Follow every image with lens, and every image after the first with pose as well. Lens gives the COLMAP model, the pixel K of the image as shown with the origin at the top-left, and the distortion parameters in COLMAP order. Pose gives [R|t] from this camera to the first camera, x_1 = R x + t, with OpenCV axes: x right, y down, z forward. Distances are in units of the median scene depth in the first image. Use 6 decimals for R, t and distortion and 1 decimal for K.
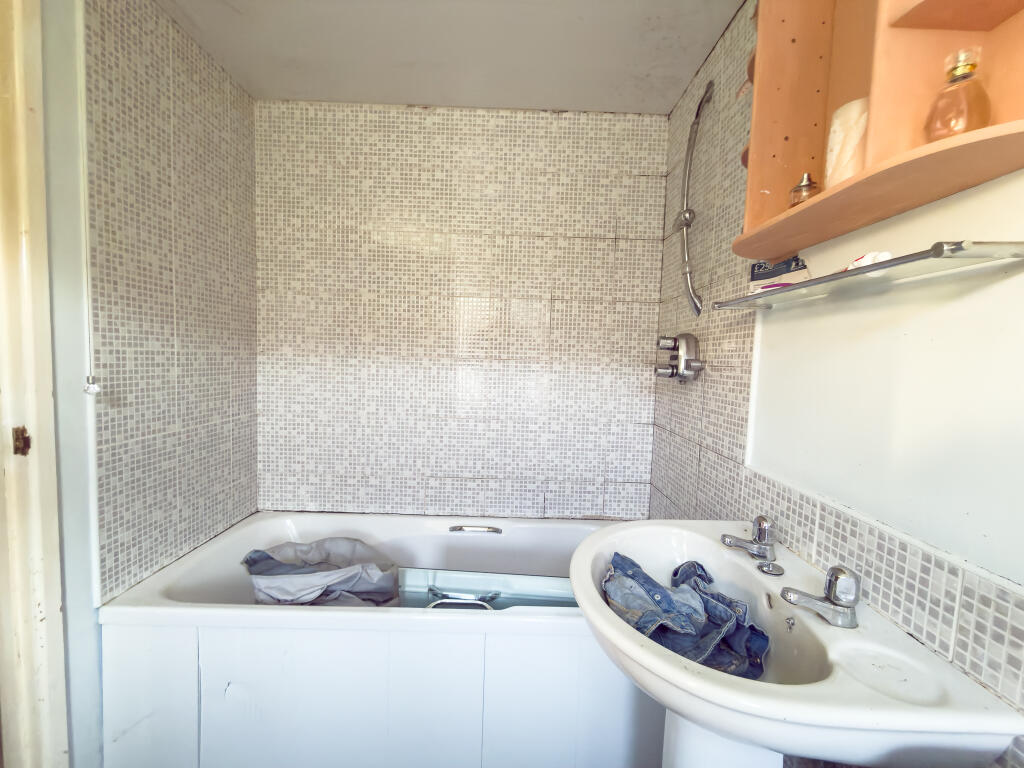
lens RADIAL K [[417.2, 0, 512.0], [0, 417.2, 384.0], [0, 0, 1]] dist [-0.000231, -0.000626]
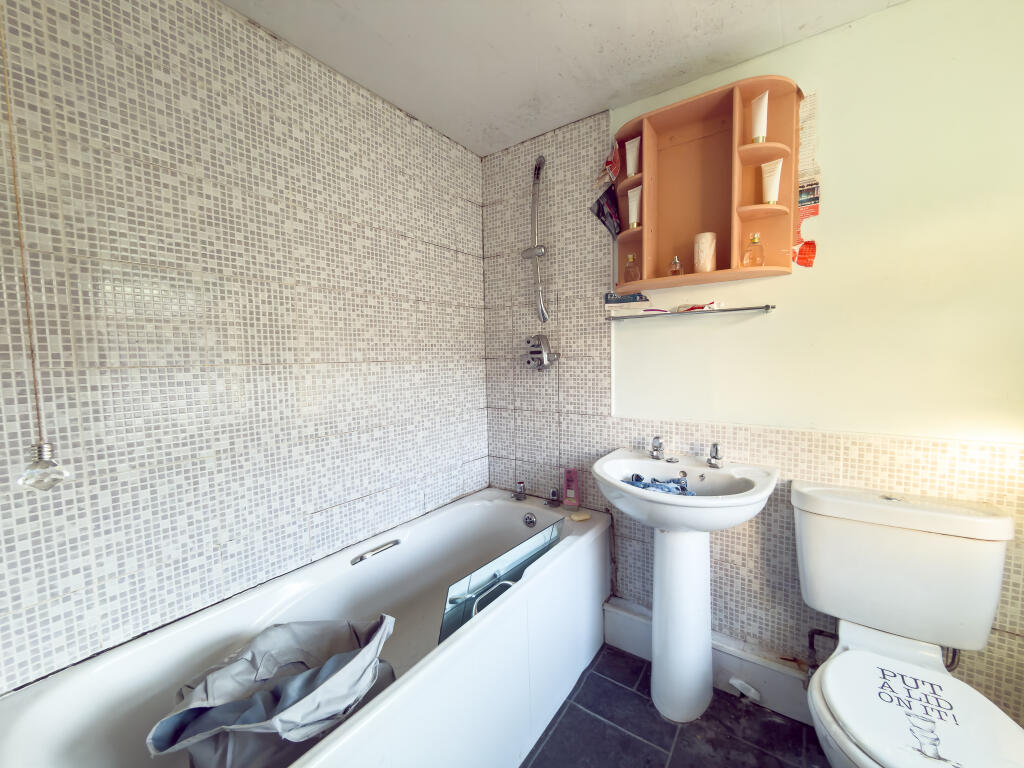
lens RADIAL K [[417.2, 0, 512.0], [0, 417.2, 384.0], [0, 0, 1]] dist [-0.000231, -0.000626]
pose [[0.576083, -0.095925, 0.811743, -0.617464], [0.089161, 0.994539, 0.054249, -0.033354], [-0.812514, 0.041124, 0.581490, 0.223182]]
